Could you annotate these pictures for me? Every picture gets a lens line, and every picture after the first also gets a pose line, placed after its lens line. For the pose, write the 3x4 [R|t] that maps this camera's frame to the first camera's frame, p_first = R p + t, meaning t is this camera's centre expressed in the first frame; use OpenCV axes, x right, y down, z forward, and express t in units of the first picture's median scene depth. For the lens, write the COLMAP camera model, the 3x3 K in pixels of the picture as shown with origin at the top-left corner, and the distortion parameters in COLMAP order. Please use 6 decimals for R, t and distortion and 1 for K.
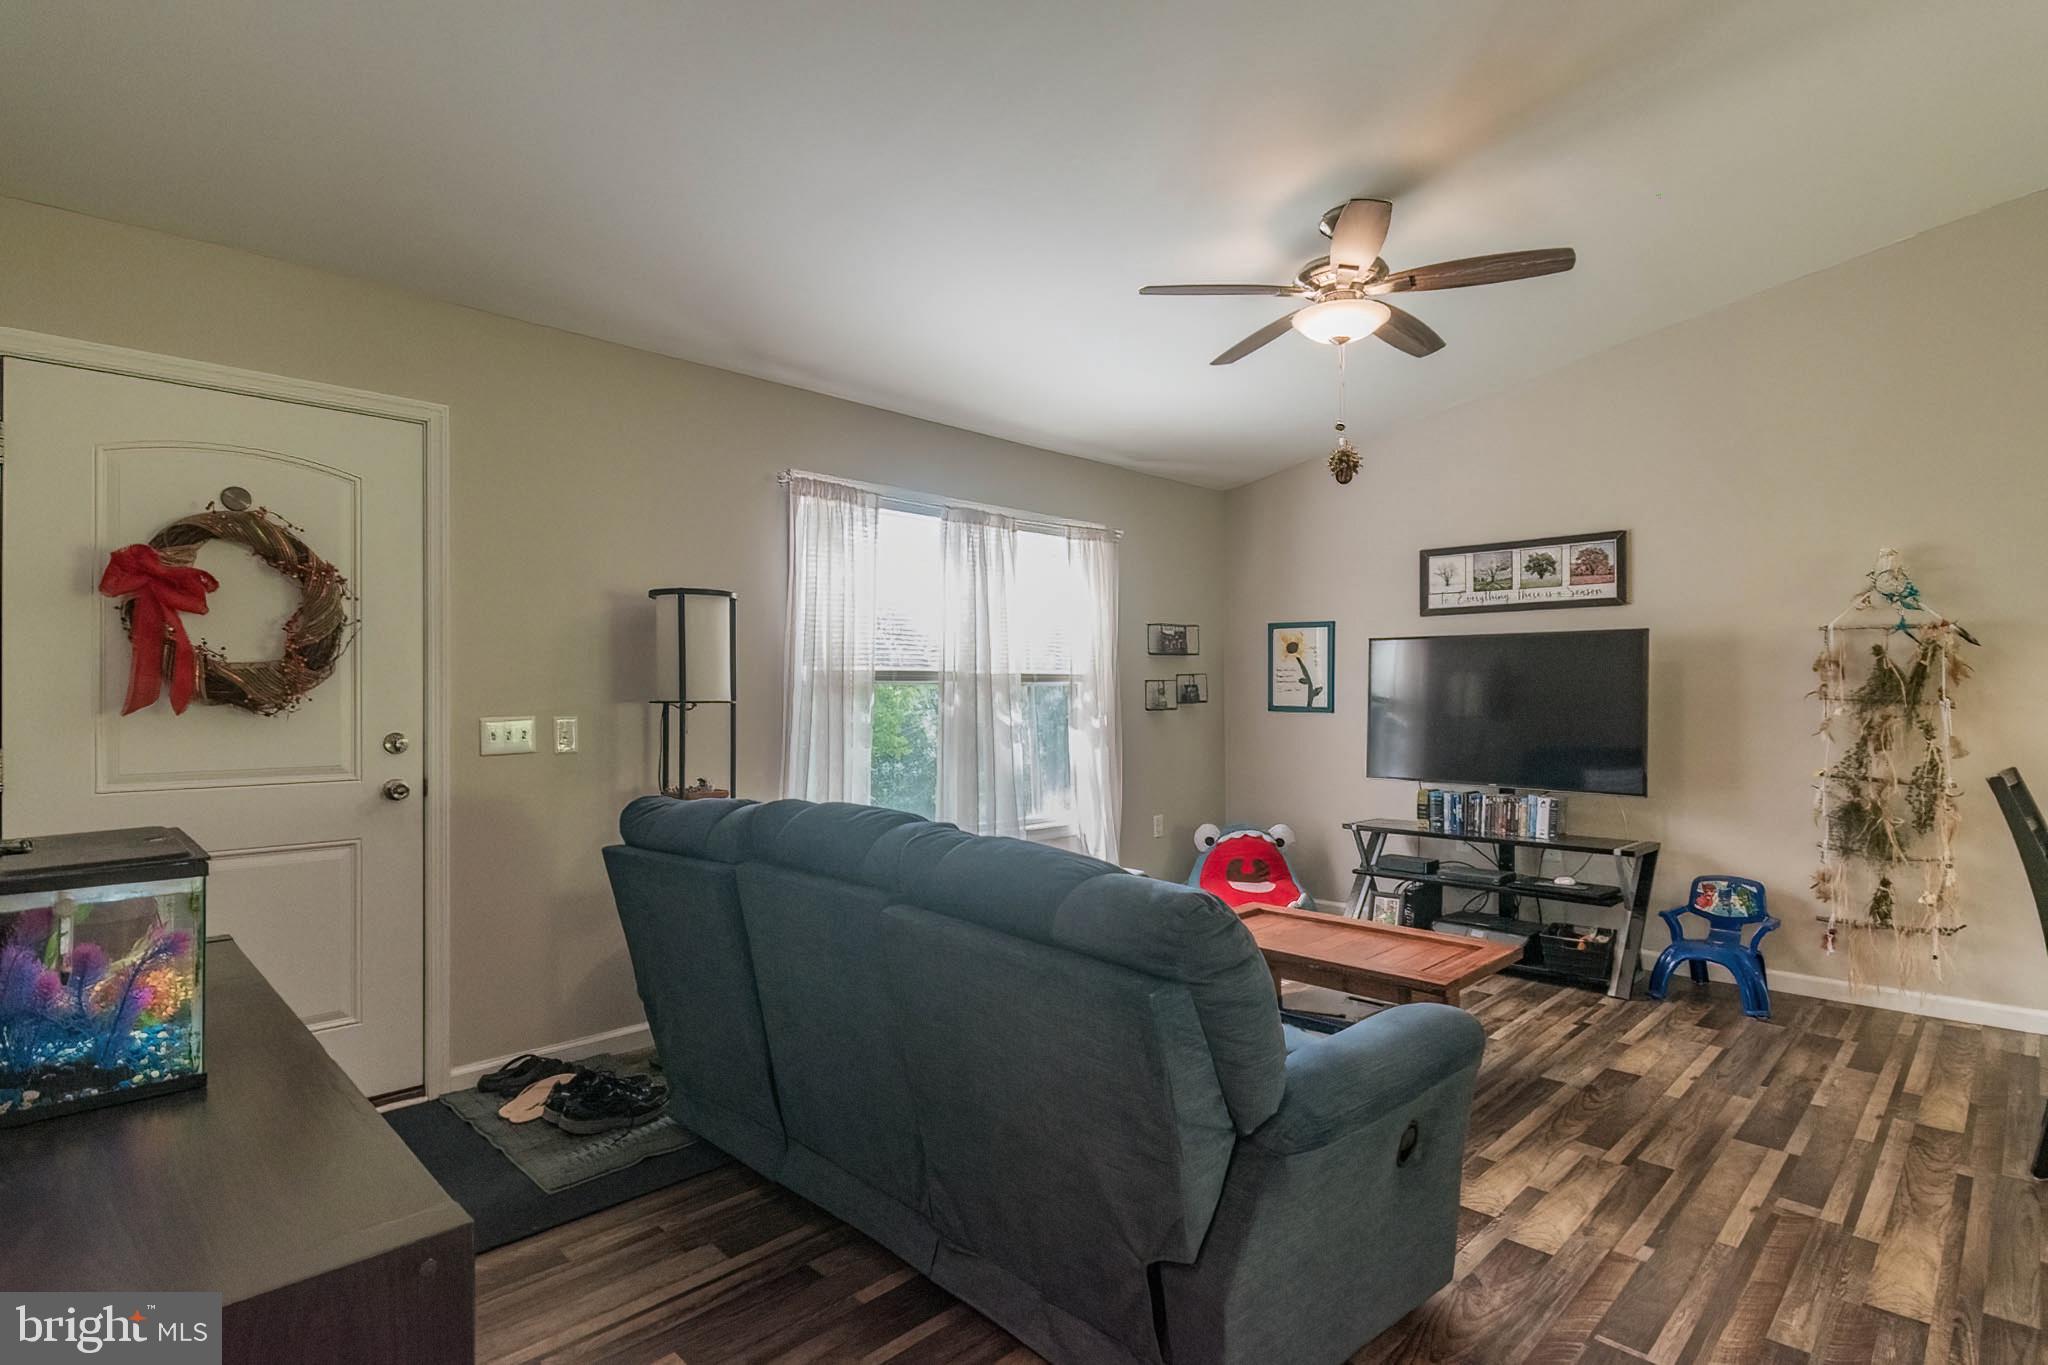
lens RADIAL K [[998.0, 0, 1018.6], [0, 998.0, 687.3], [0, 0, 1]] dist [0.010395, -0.009819]
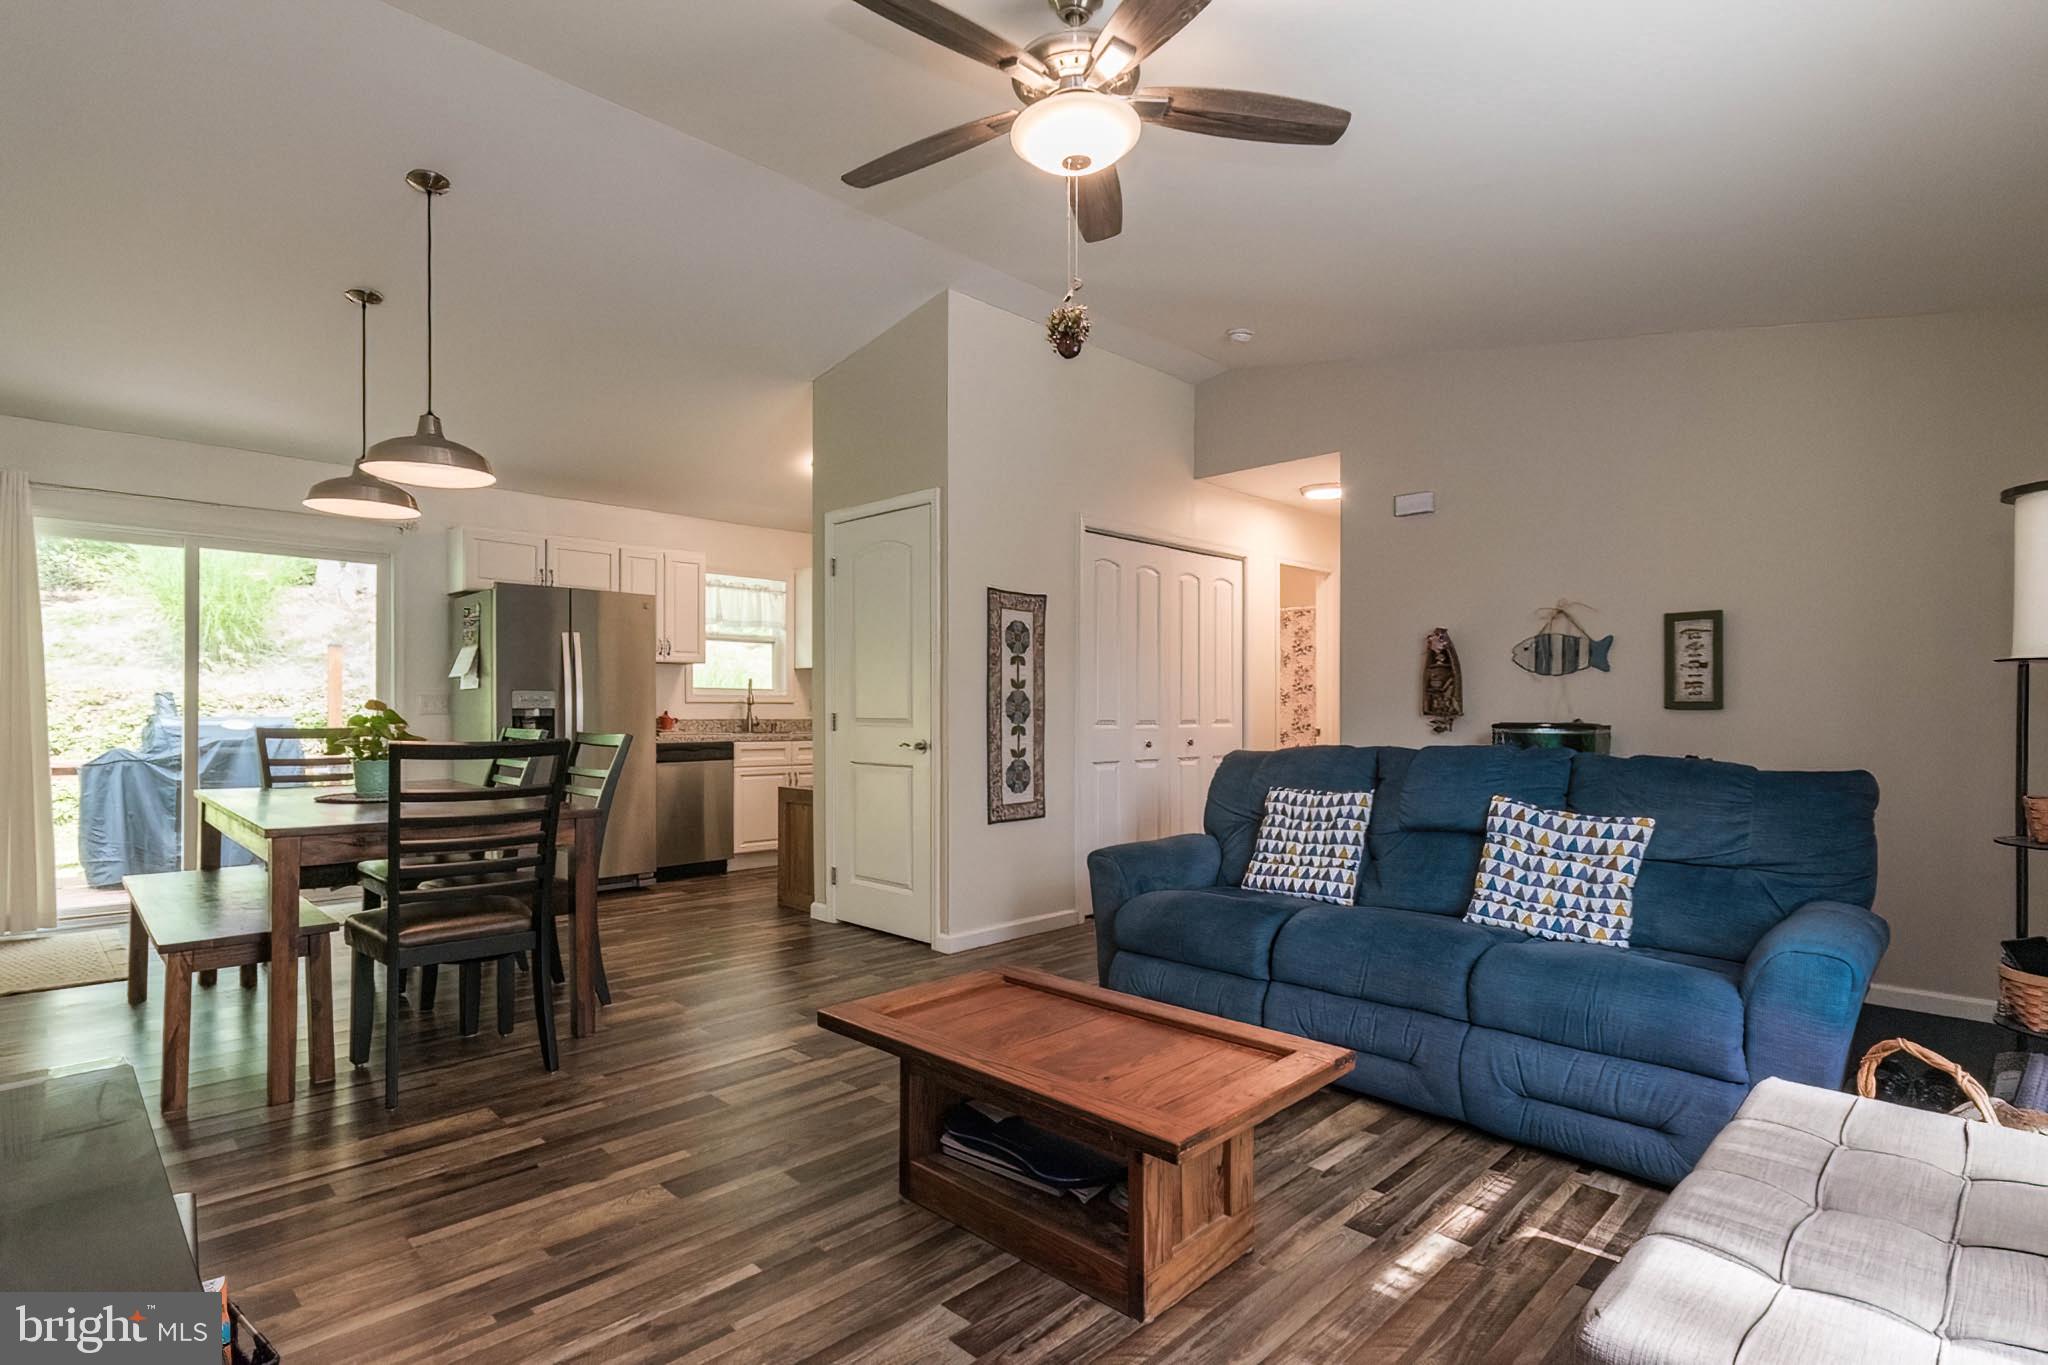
lens RADIAL K [[1009.6, 0, 1018.9], [0, 1009.6, 714.4], [0, 0, 1]] dist [0.002792, -0.000023]
pose [[-0.999944, 0.003019, -0.010143, 0.299847], [0.003067, 0.999984, -0.004763, 0.043698], [0.010128, -0.004794, -0.999937, 1.401287]]
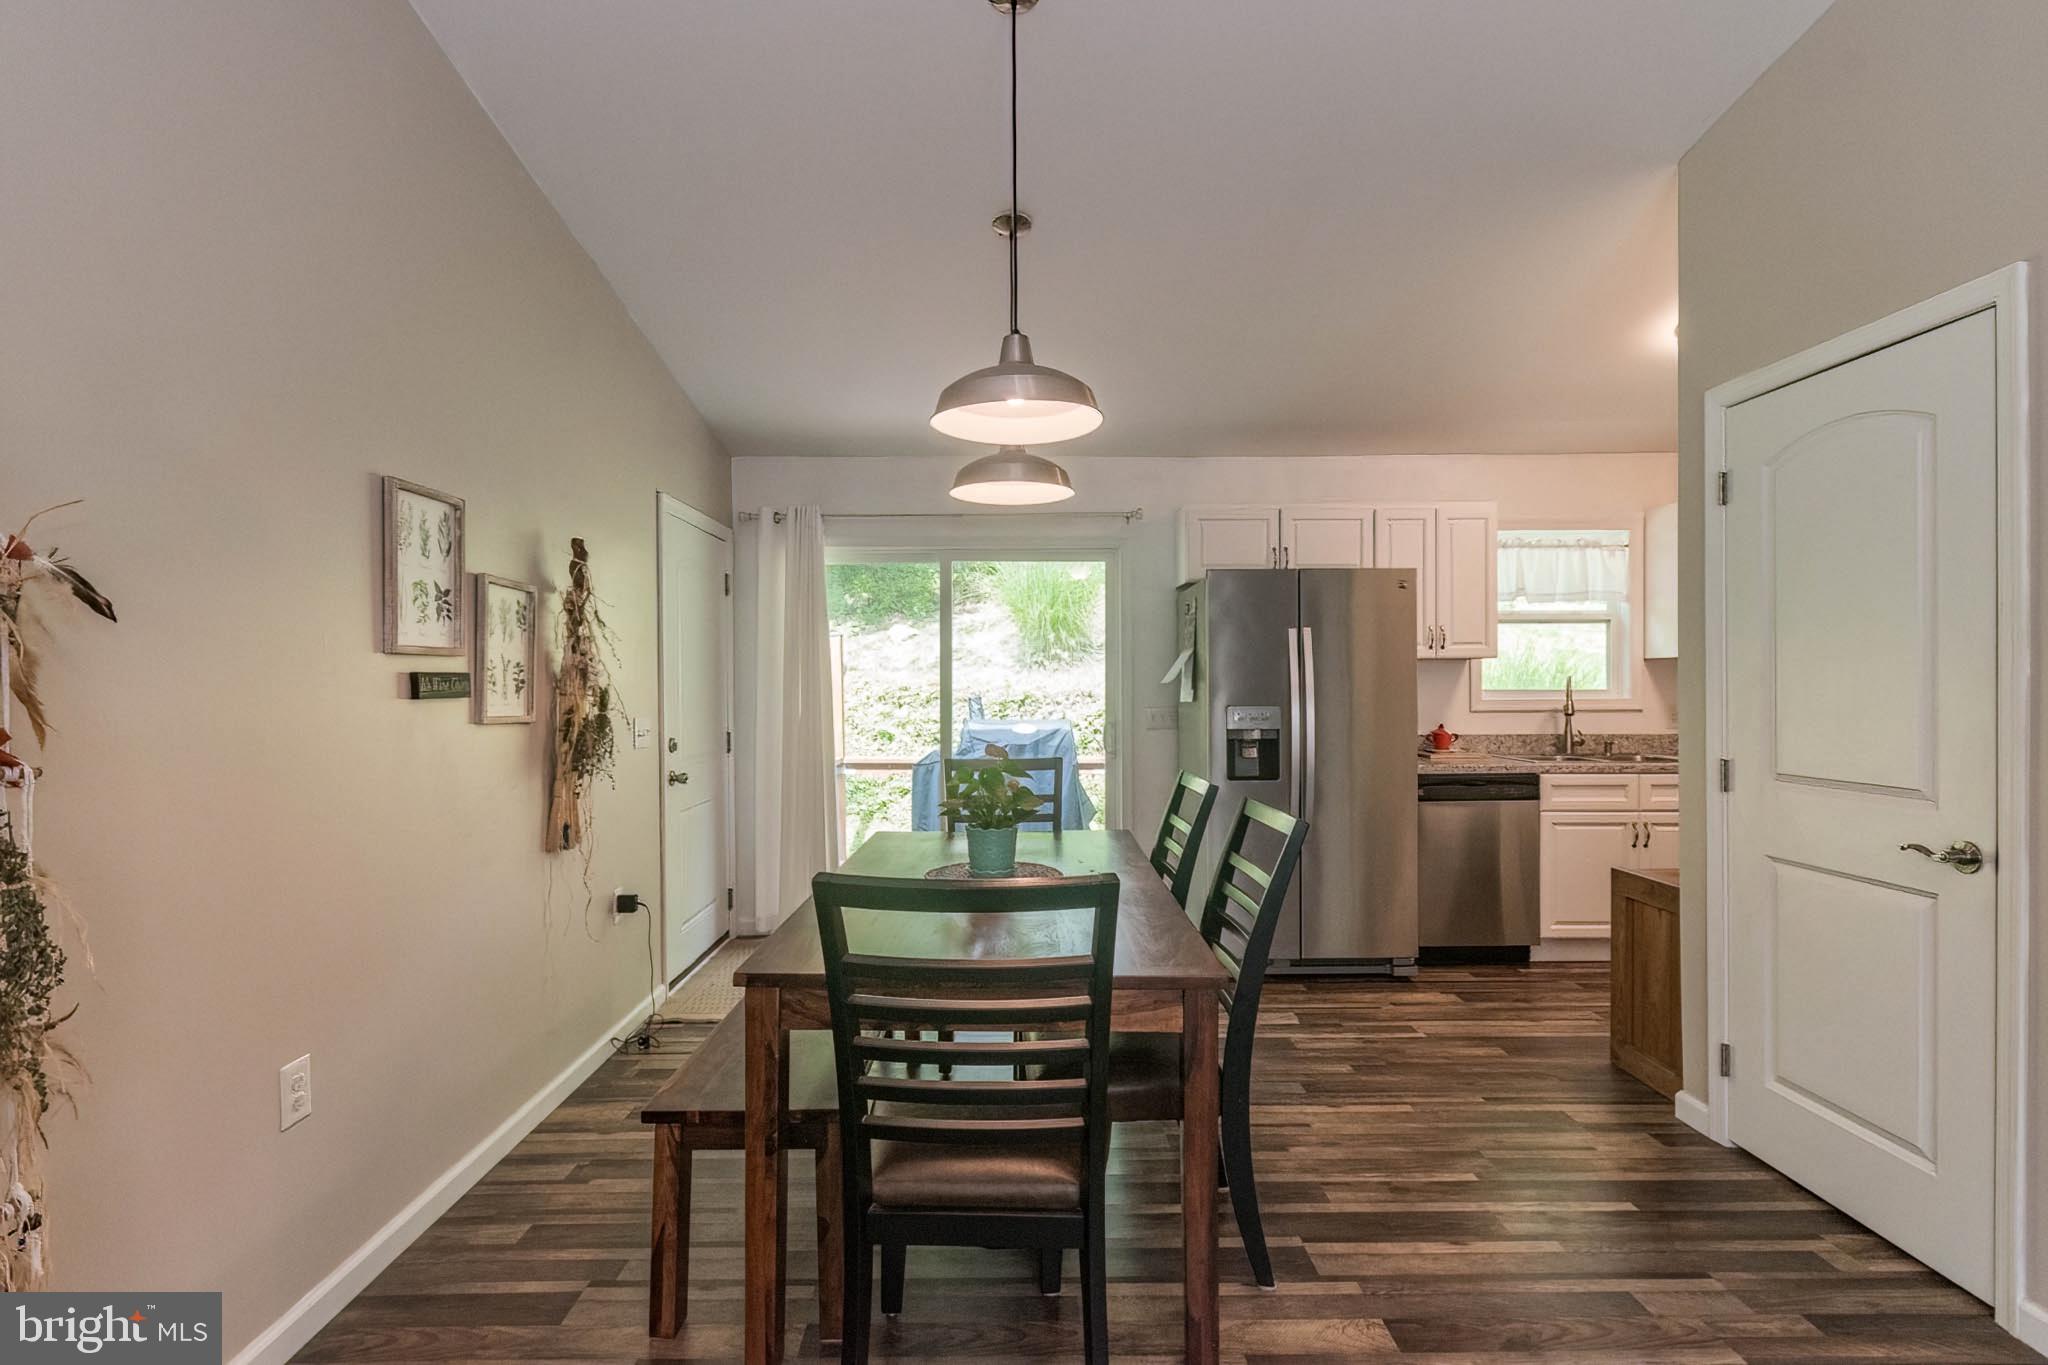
lens RADIAL K [[1001.7, 0, 1012.9], [0, 1001.7, 694.6], [0, 0, 1]] dist [0.002291, -0.000105]
pose [[-0.715409, 0.001737, 0.698703, 0.392762], [0.002443, 0.999997, 0.000015, -0.010892], [-0.698701, 0.001717, -0.715411, 0.939749]]
